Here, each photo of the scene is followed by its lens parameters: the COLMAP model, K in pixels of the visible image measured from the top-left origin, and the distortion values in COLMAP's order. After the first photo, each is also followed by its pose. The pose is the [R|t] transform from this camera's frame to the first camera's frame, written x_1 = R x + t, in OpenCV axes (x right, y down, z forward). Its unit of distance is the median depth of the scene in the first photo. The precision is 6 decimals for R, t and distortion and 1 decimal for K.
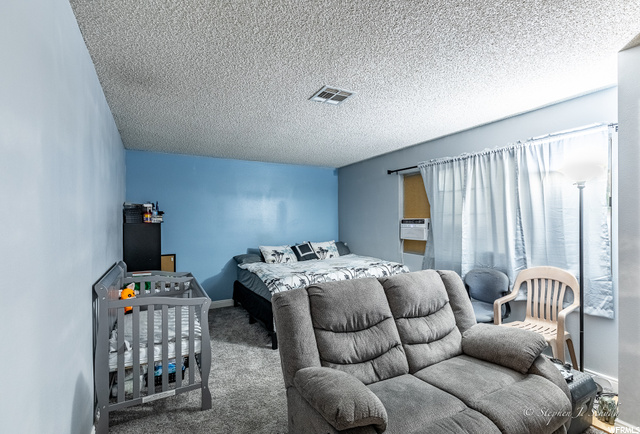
lens RADIAL K [[294.7, 0, 320.8], [0, 294.7, 219.1], [0, 0, 1]] dist [-0.001045, -0.000059]
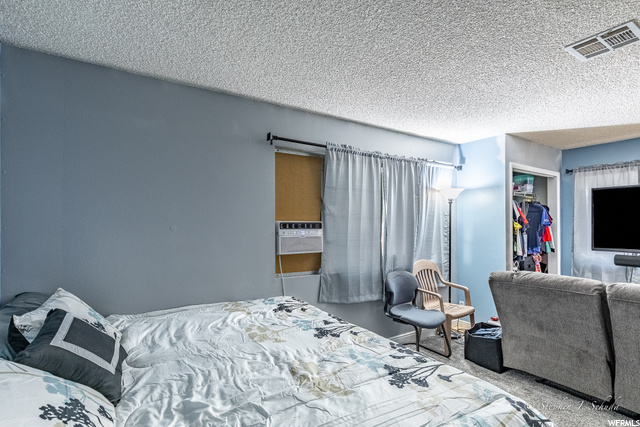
lens RADIAL K [[304.1, 0, 319.8], [0, 304.1, 214.5], [0, 0, 1]] dist [0.002323, 0.000327]
pose [[-0.045054, 0.023845, 0.998700, -0.377632], [-0.013196, 0.999614, -0.024462, -0.000852], [-0.998897, -0.014281, -0.044722, 1.032054]]
